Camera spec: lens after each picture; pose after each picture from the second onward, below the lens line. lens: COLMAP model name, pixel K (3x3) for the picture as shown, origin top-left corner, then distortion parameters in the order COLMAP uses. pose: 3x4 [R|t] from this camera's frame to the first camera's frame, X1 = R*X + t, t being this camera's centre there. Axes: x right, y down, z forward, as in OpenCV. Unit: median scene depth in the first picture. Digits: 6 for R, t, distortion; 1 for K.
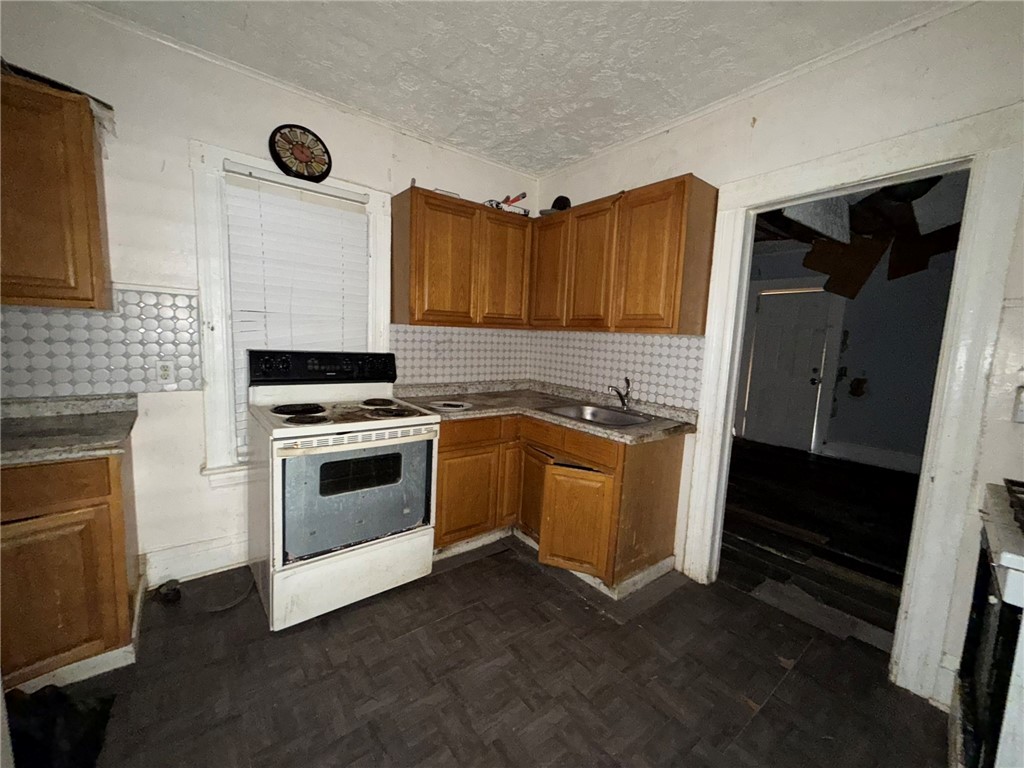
lens RADIAL K [[408.3, 0, 509.7], [0, 408.3, 384.4], [0, 0, 1]] dist [0.000787, -0.000338]
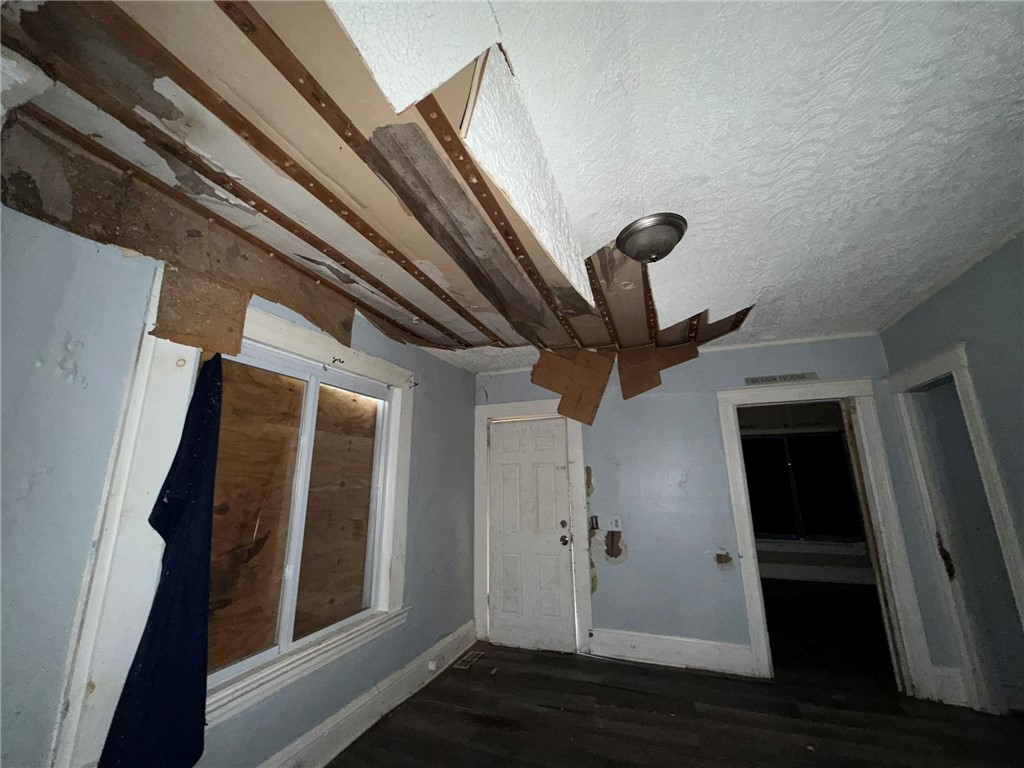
lens RADIAL K [[408.3, 0, 509.5], [0, 408.3, 384.2], [0, 0, 1]] dist [0.000787, -0.000338]
pose [[0.858126, 0.071501, 0.508436, 0.291661], [0.104435, 0.945248, -0.309192, -0.057260], [-0.502706, 0.318424, 0.803675, 0.405445]]
